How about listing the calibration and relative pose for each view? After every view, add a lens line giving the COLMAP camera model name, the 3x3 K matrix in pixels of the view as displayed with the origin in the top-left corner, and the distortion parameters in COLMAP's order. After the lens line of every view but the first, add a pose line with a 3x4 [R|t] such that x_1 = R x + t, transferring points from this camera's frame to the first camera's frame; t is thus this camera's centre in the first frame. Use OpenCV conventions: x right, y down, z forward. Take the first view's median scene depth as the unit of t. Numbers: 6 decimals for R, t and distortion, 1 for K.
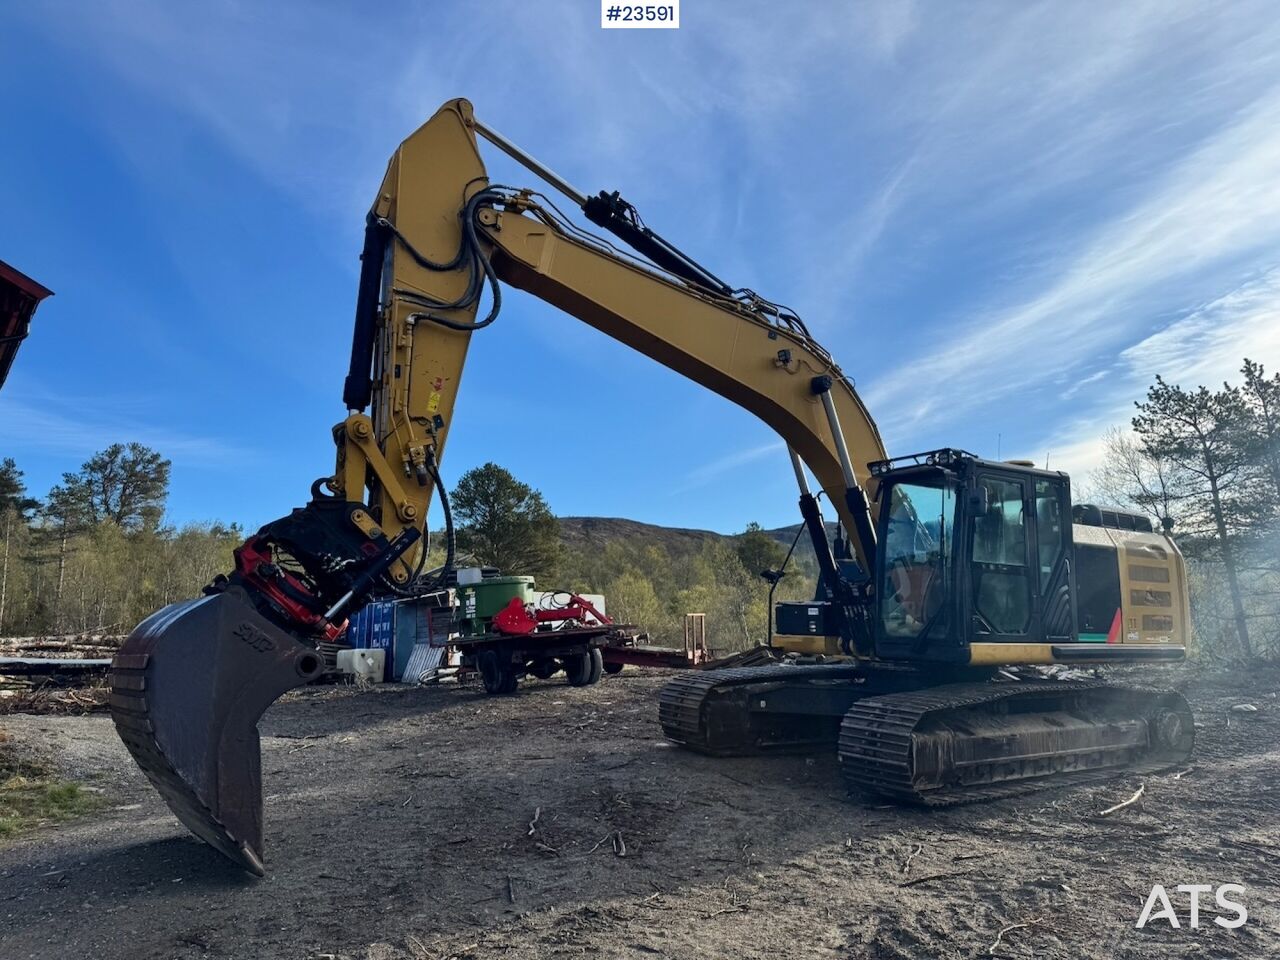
lens RADIAL K [[840.2, 0, 655.6], [0, 840.2, 536.3], [0, 0, 1]] dist [0.111135, -0.151688]
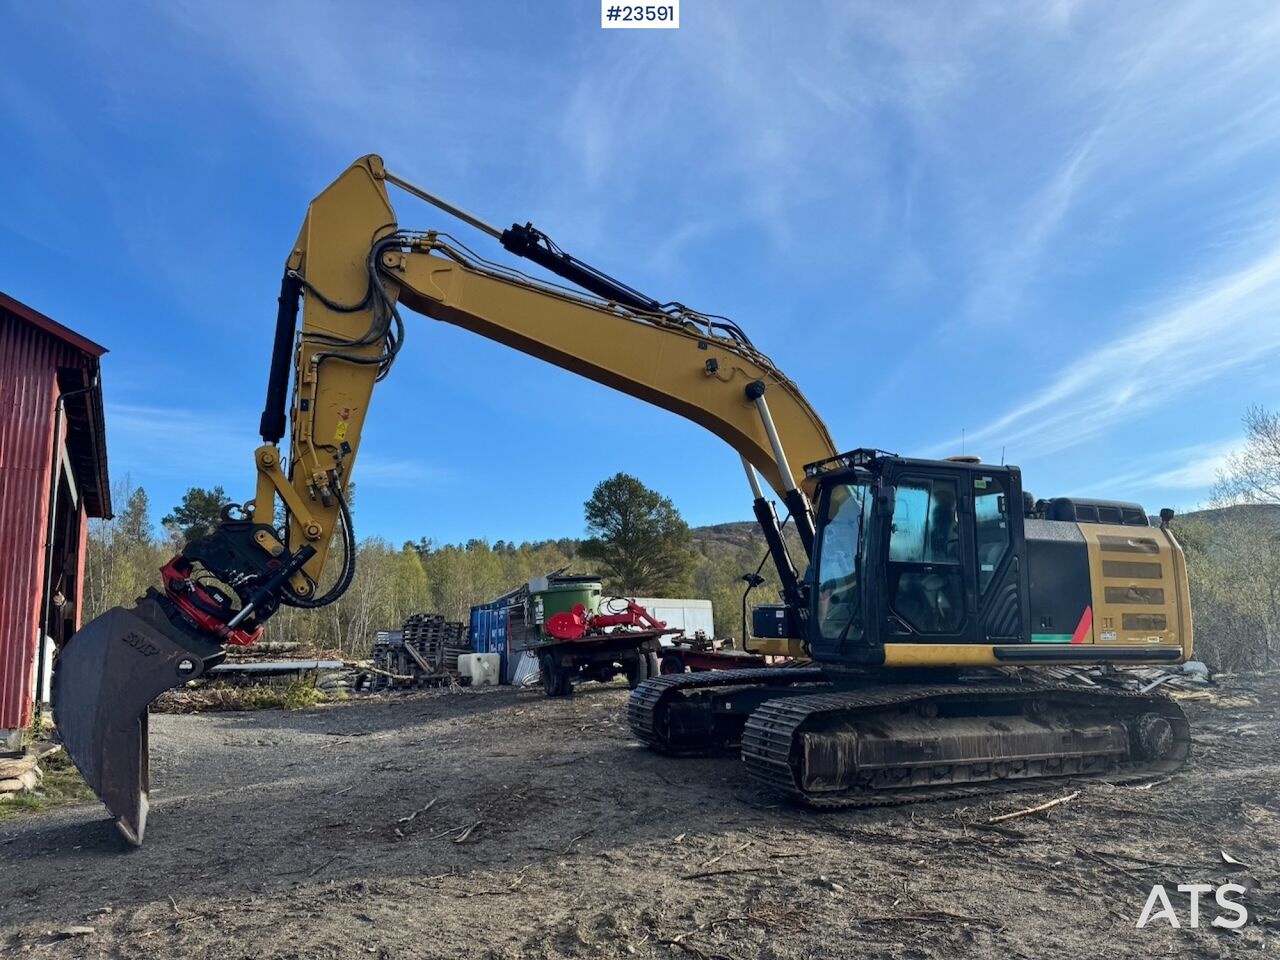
lens RADIAL K [[840.2, 0, 655.6], [0, 840.2, 536.3], [0, 0, 1]] dist [0.111135, -0.151688]
pose [[0.983188, -0.029269, -0.180234, 0.264628], [0.028266, 0.999567, -0.008130, 0.000363], [0.180394, 0.002899, 0.983590, -0.016231]]
